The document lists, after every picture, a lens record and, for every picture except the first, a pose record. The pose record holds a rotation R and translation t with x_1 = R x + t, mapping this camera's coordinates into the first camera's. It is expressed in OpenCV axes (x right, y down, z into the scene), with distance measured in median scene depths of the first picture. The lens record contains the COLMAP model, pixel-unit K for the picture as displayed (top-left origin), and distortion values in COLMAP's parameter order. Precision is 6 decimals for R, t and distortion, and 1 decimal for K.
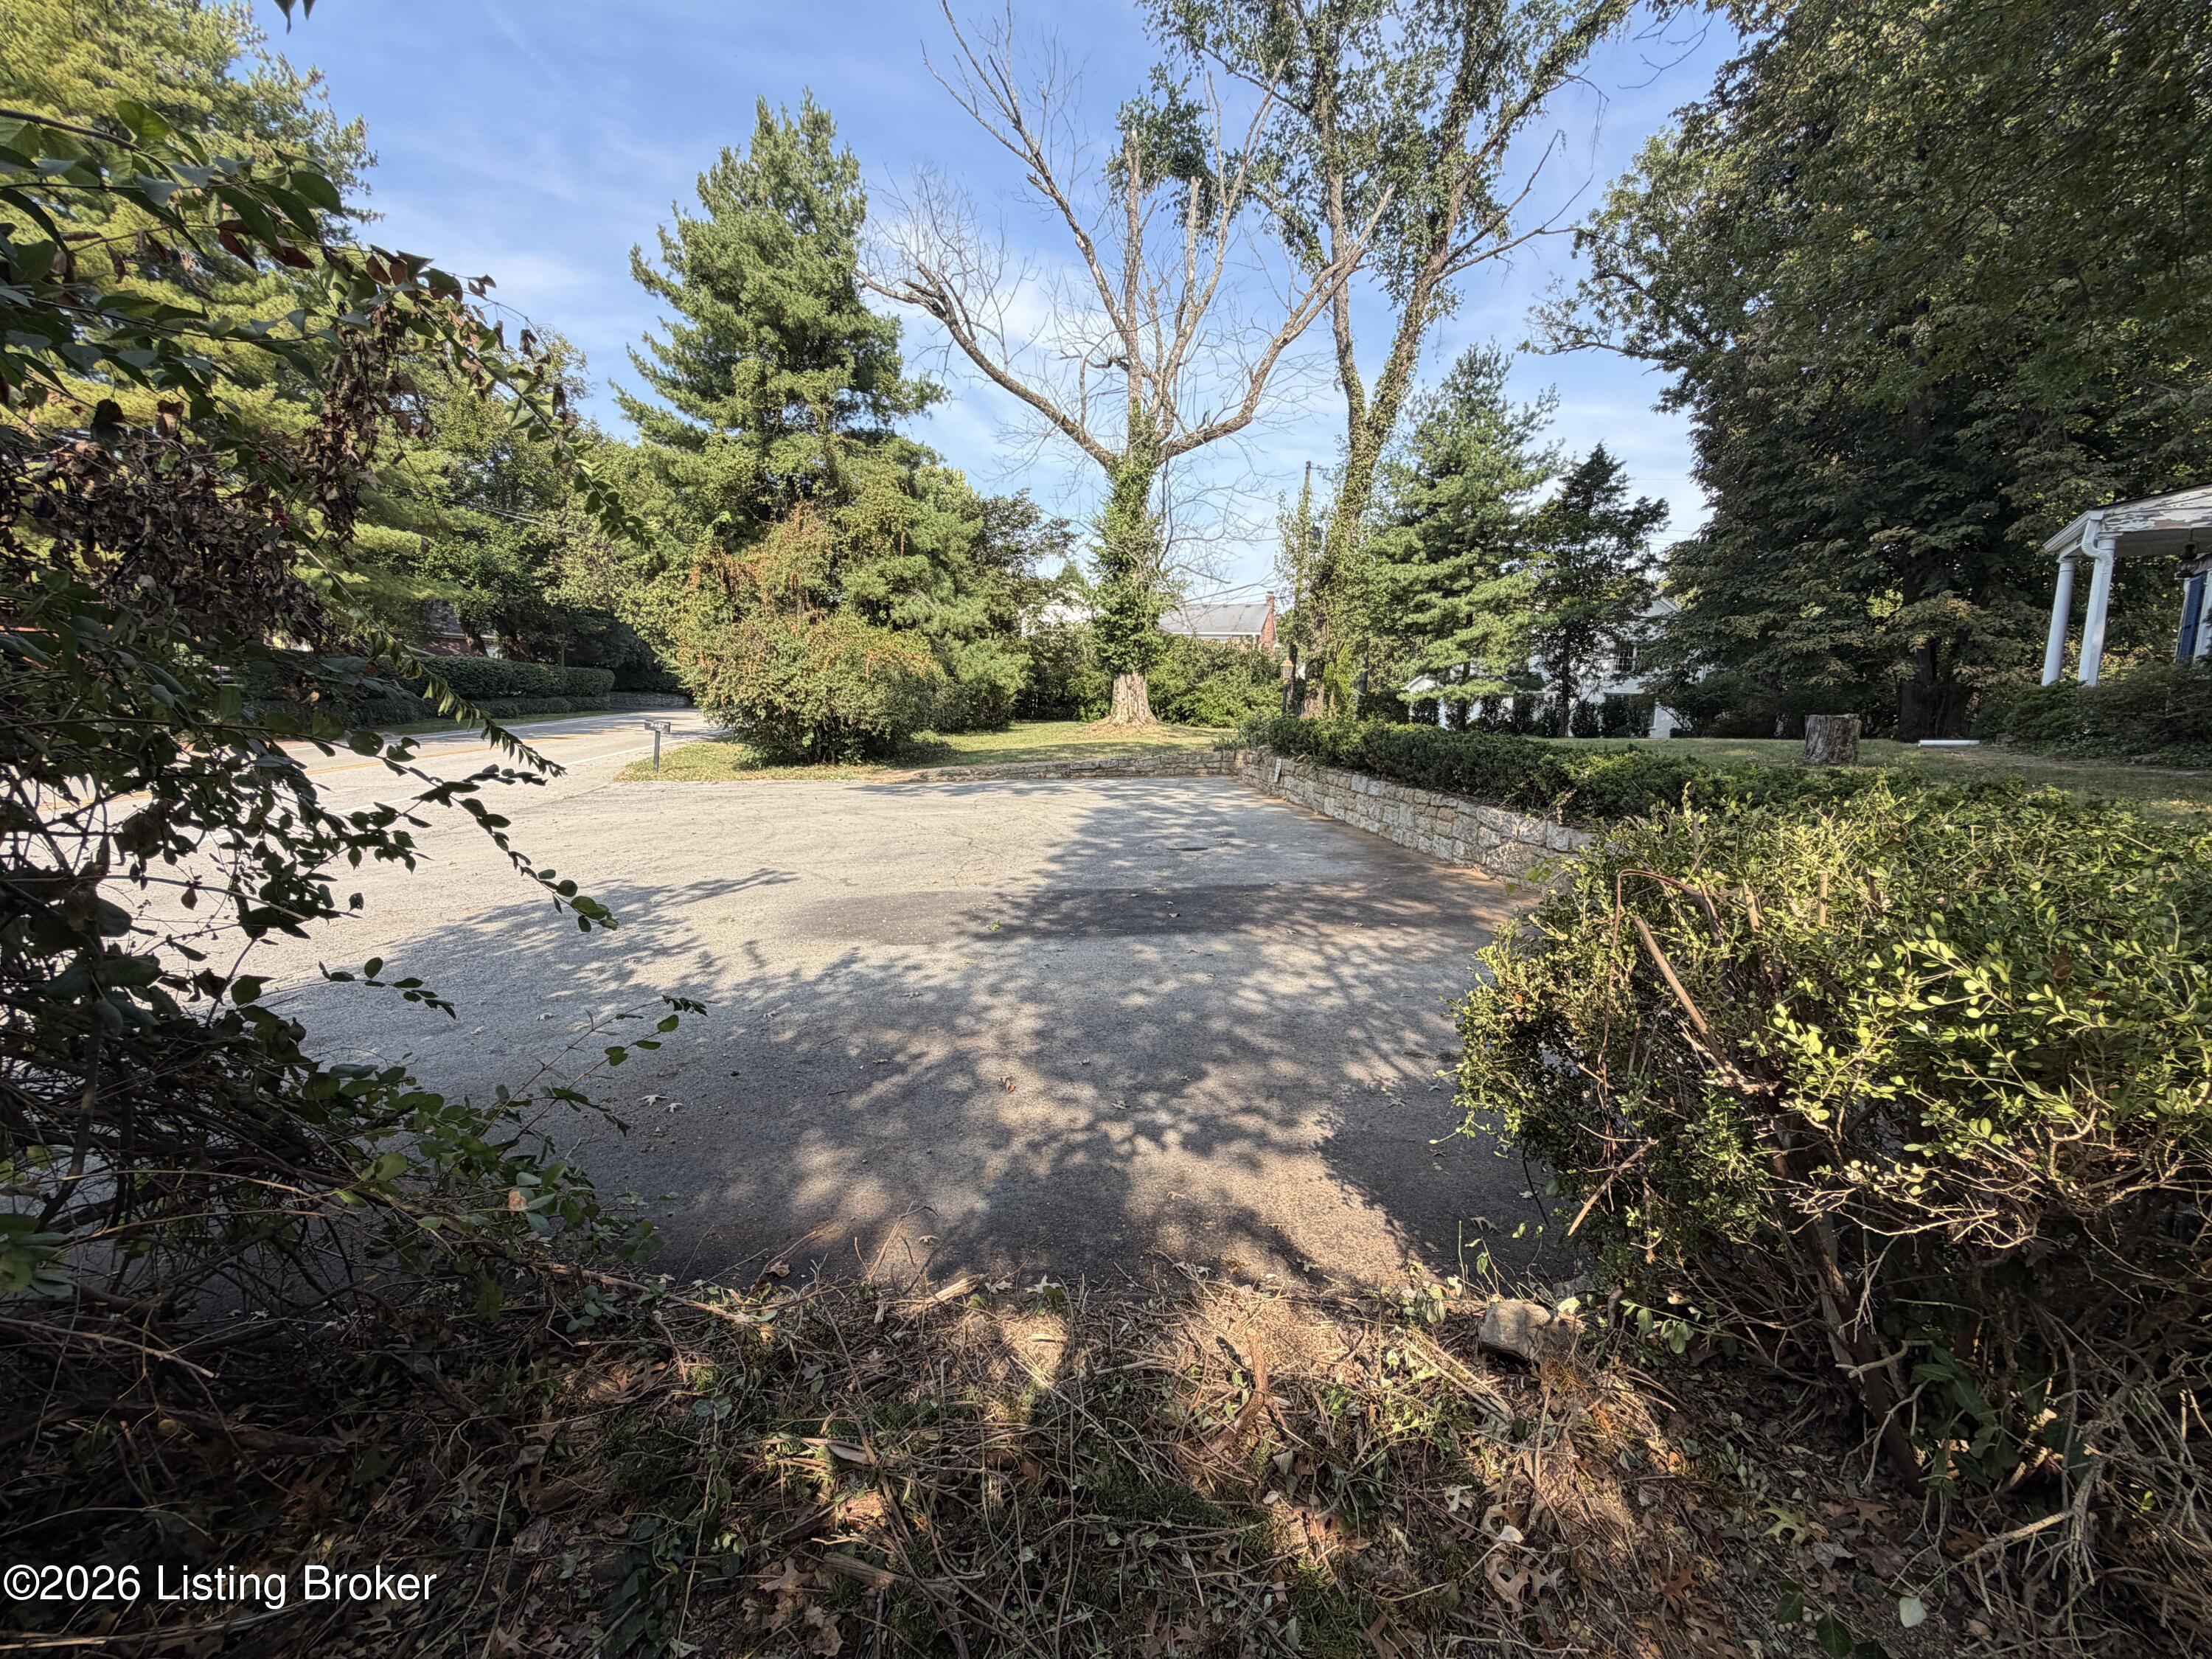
lens RADIAL K [[930.3, 0, 1106.0], [0, 930.3, 829.5], [0, 0, 1]] dist [0.003340, 0.000128]
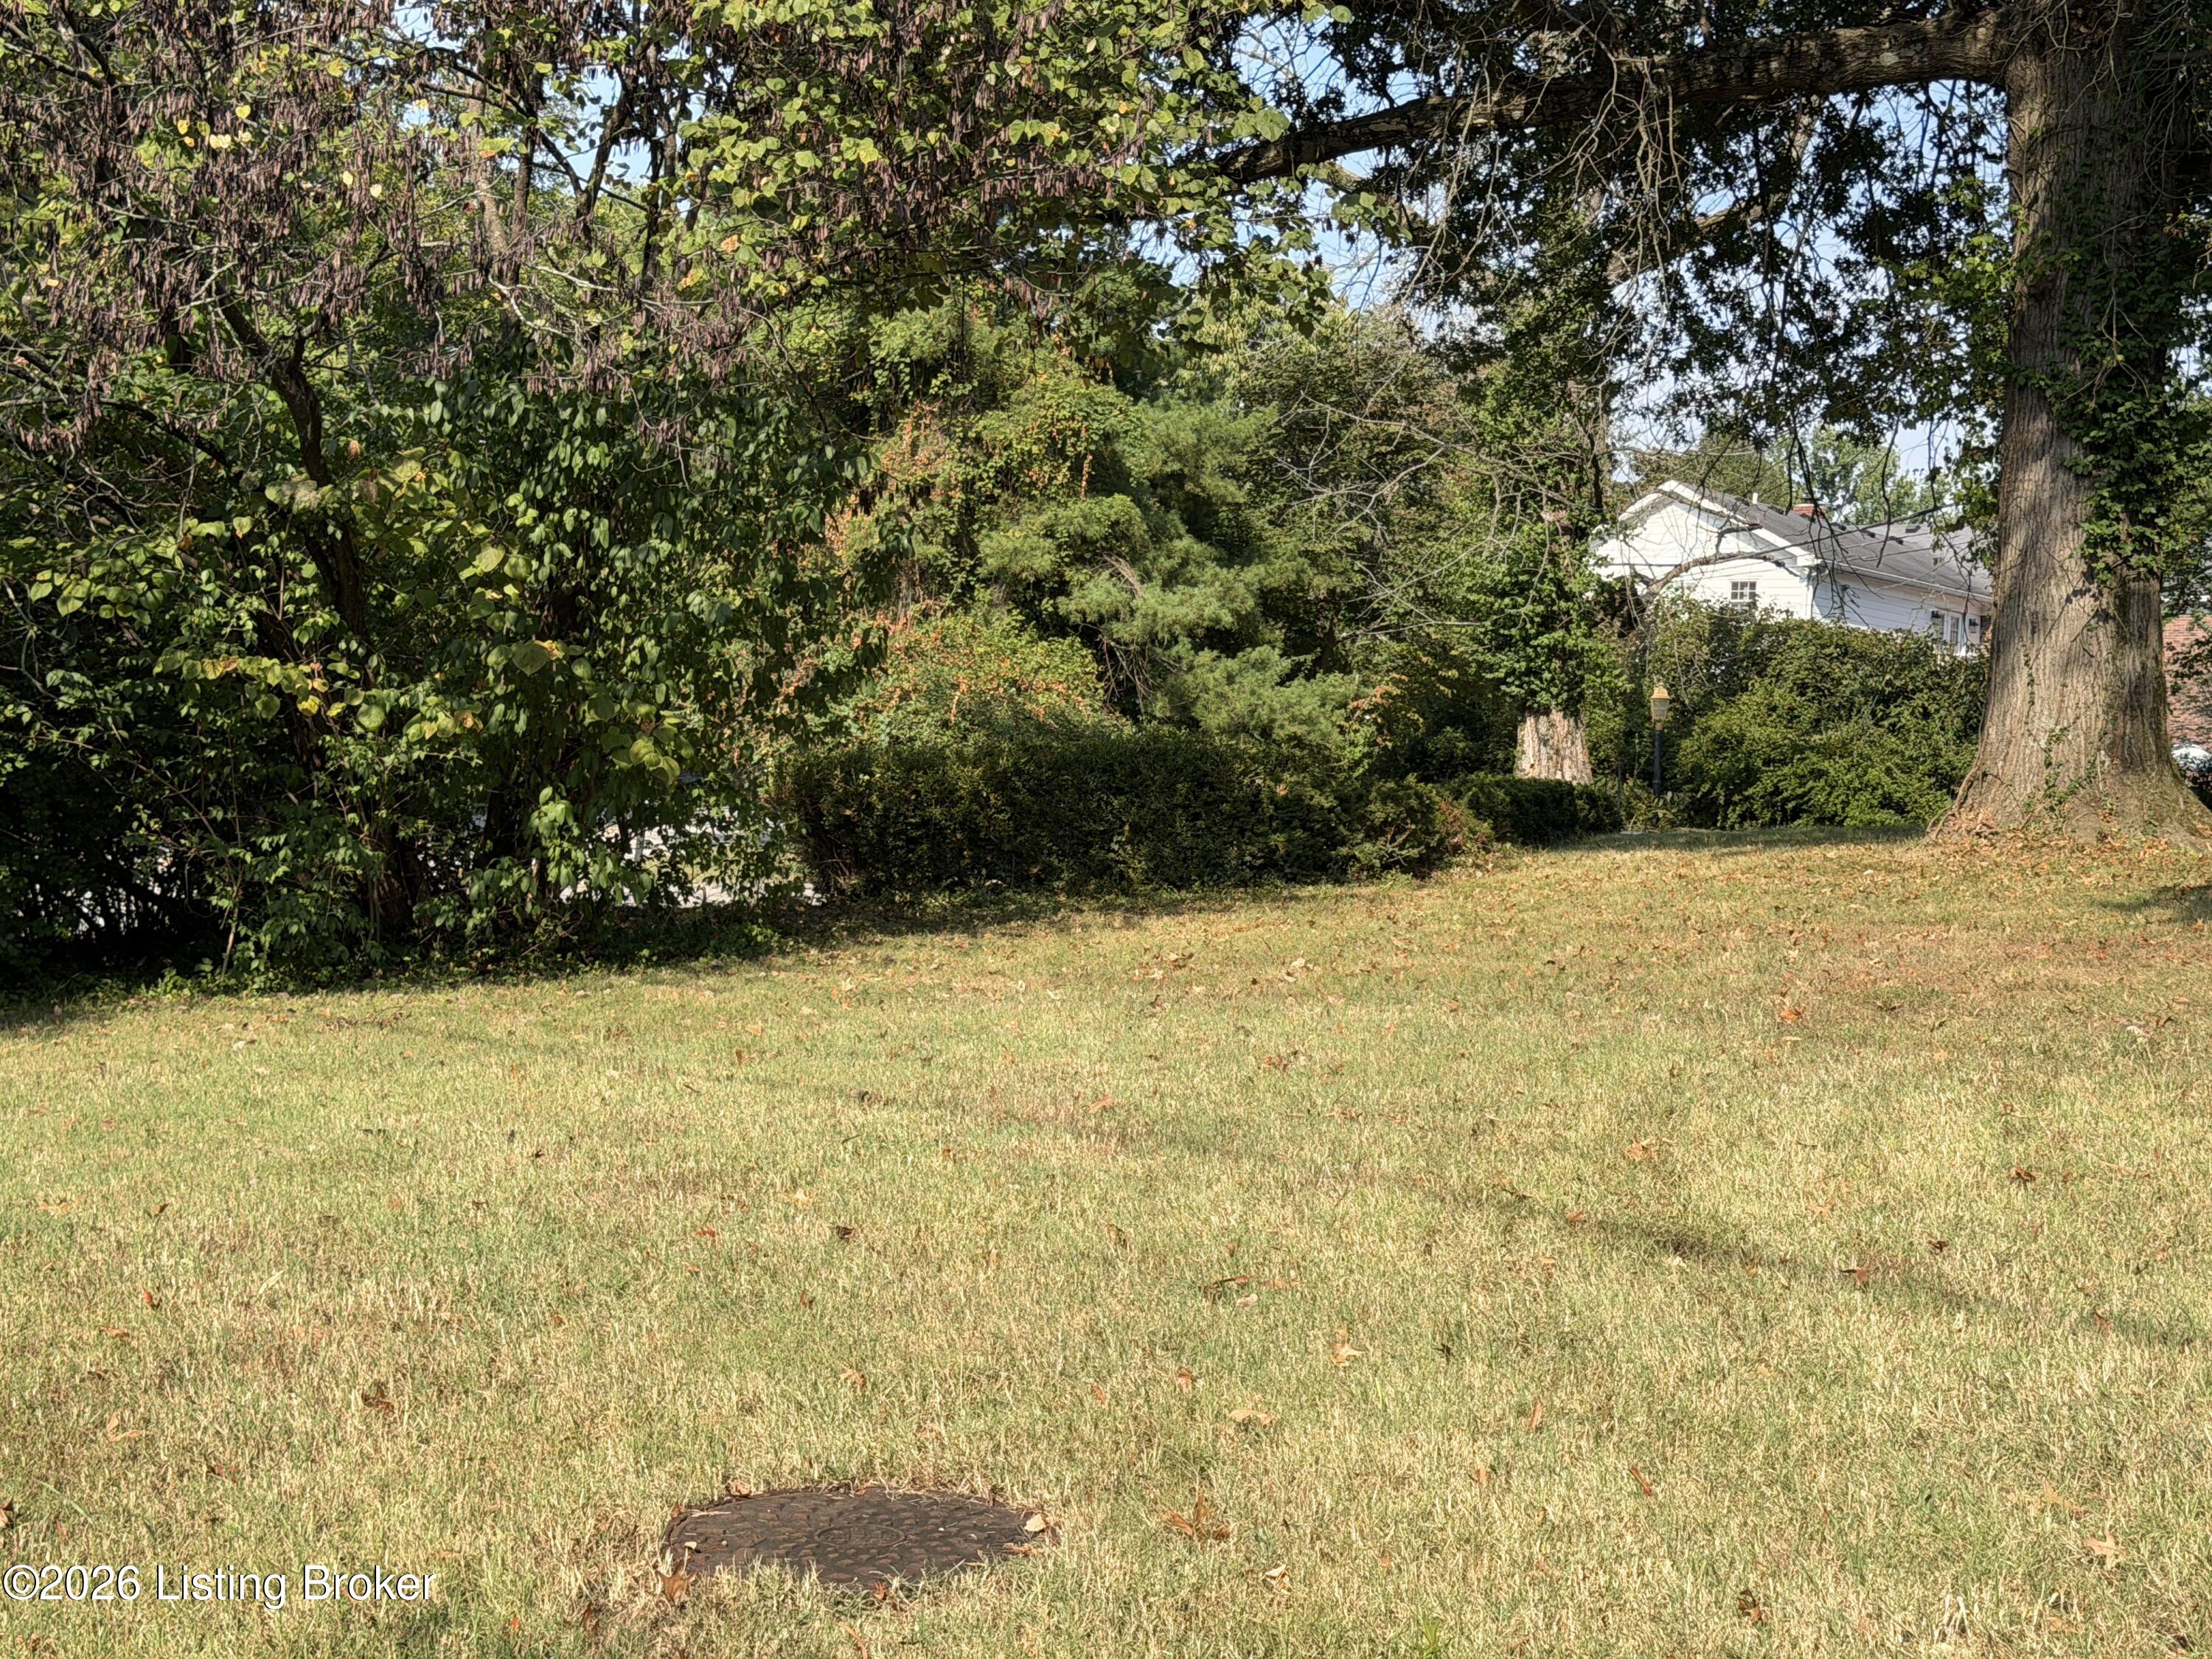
lens RADIAL K [[3163.6, 0, 1106.0], [0, 3163.6, 829.5], [0, 0, 1]] dist [0.148287, -0.054059]
pose [[0.946295, 0.008539, -0.323191, 0.378510], [-0.050544, 0.991267, -0.121800, 0.114997], [0.319329, 0.131594, 0.938463, -0.673323]]
